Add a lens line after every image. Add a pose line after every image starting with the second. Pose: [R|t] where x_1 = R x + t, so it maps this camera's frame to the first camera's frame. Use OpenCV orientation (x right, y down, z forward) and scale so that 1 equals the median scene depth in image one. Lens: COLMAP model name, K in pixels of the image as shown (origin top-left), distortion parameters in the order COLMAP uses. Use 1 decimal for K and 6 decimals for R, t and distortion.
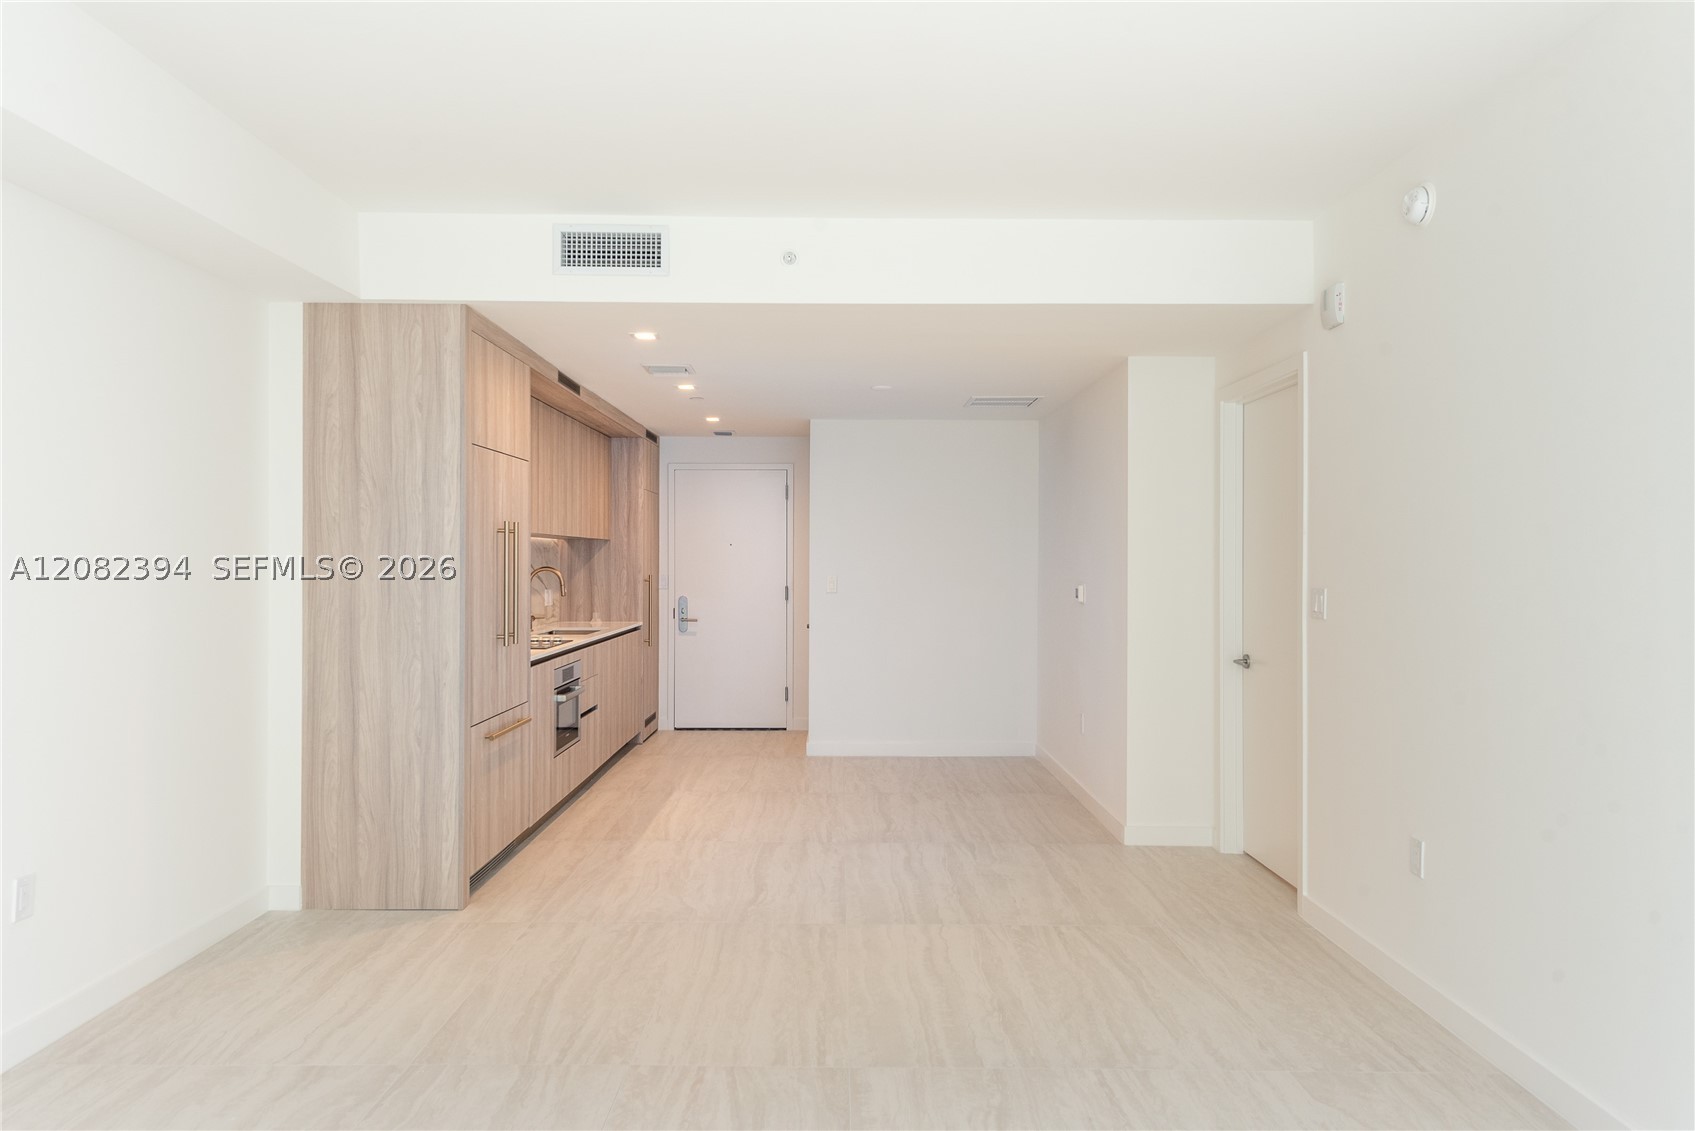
lens RADIAL K [[1114.7, 0, 851.0], [0, 1114.7, 564.4], [0, 0, 1]] dist [0.002848, -0.003209]
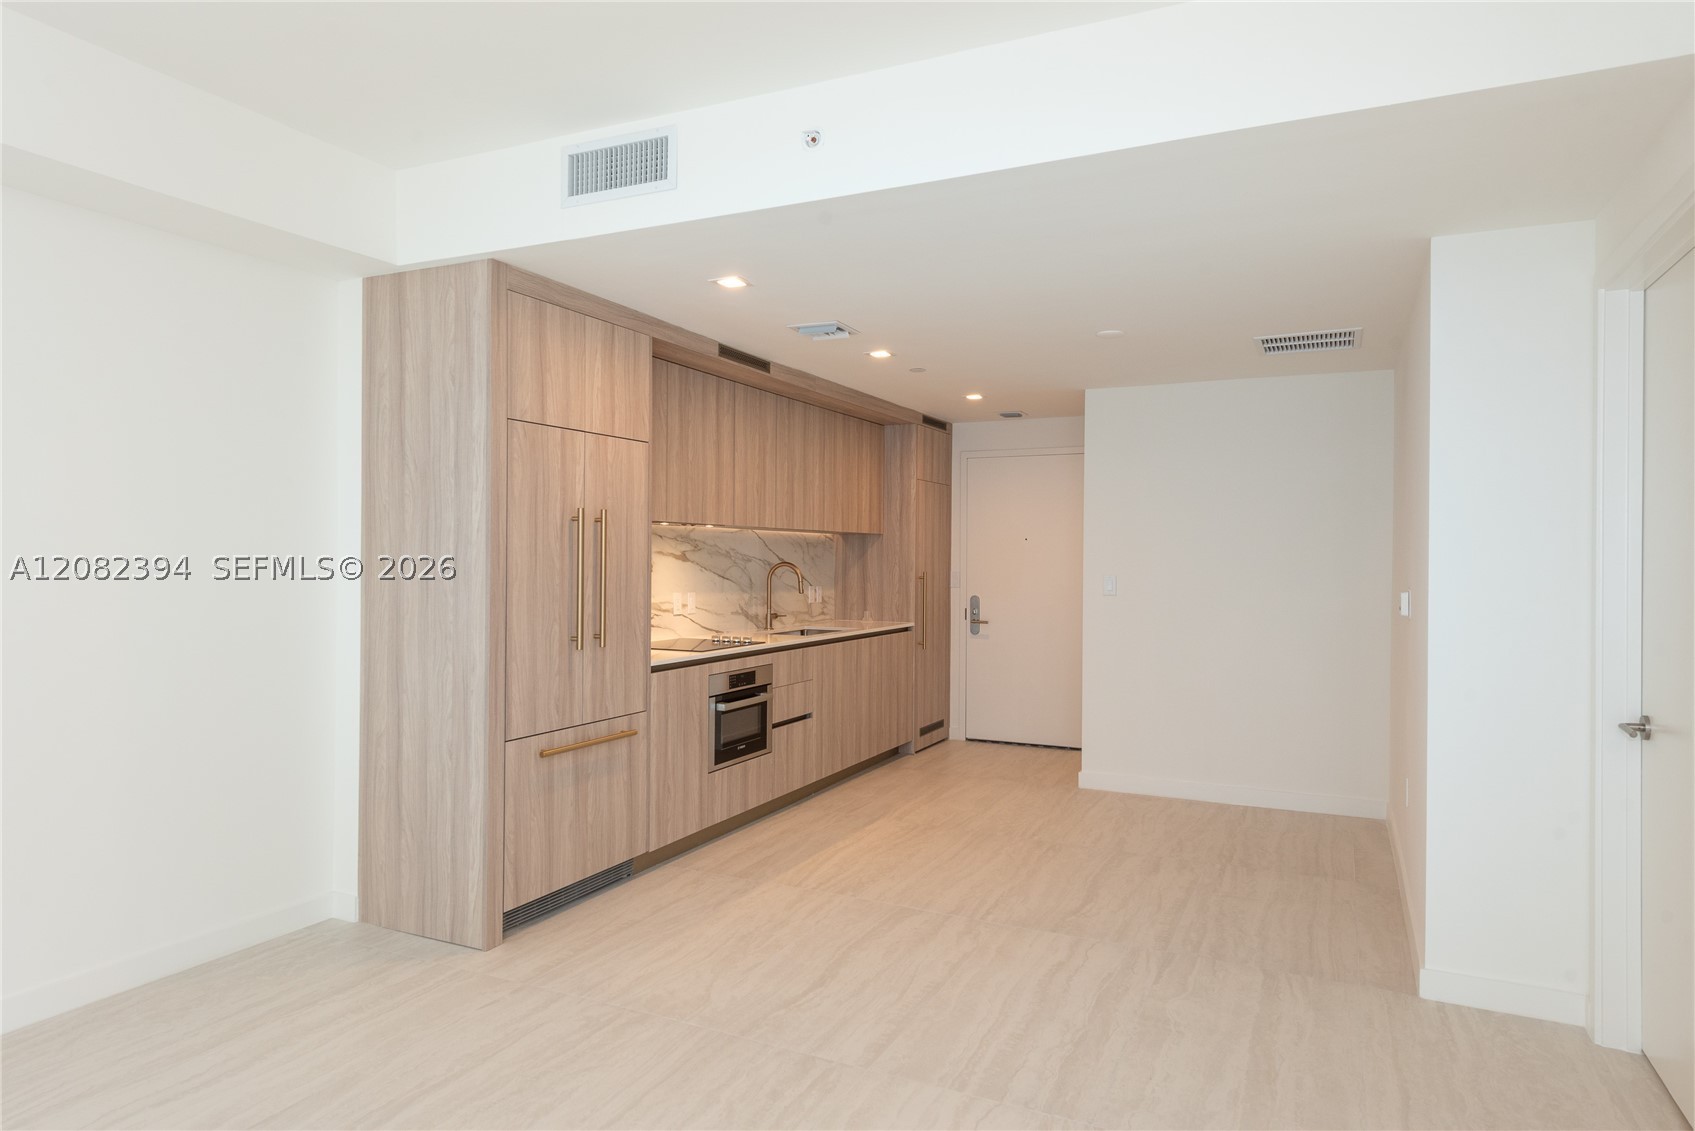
lens RADIAL K [[1019.9, 0, 847.5], [0, 1019.9, 565.5], [0, 0, 1]] dist [0.004478, -0.001679]
pose [[0.898135, 0.006148, -0.439678, 0.257653], [-0.005300, 0.999981, 0.003157, 0.003250], [0.439689, -0.000506, 0.898150, 0.405020]]
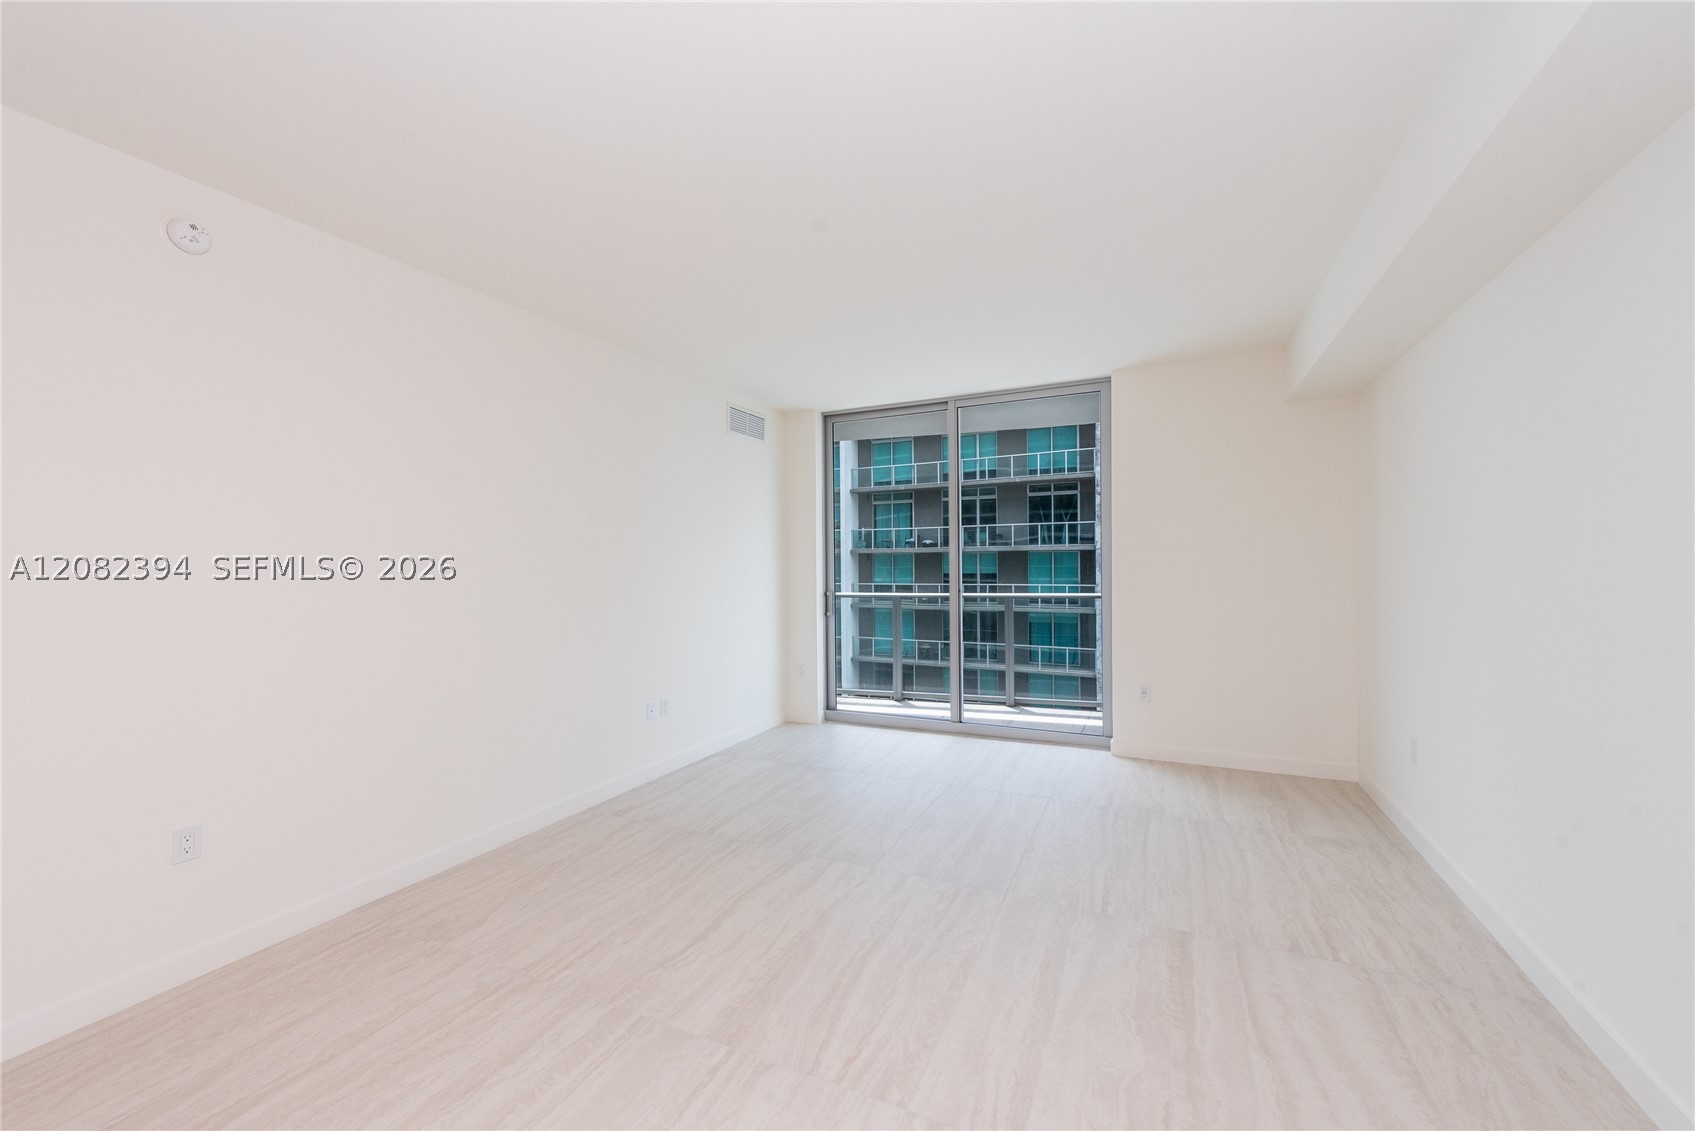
lens RADIAL K [[664.3, 0, 845.2], [0, 664.3, 562.1], [0, 0, 1]] dist [0.002771, -0.000174]
pose [[-0.899148, 0.004897, 0.437618, -0.274796], [0.005701, 0.999984, 0.000524, -0.002627], [-0.437608, 0.002966, -0.899161, 1.052392]]
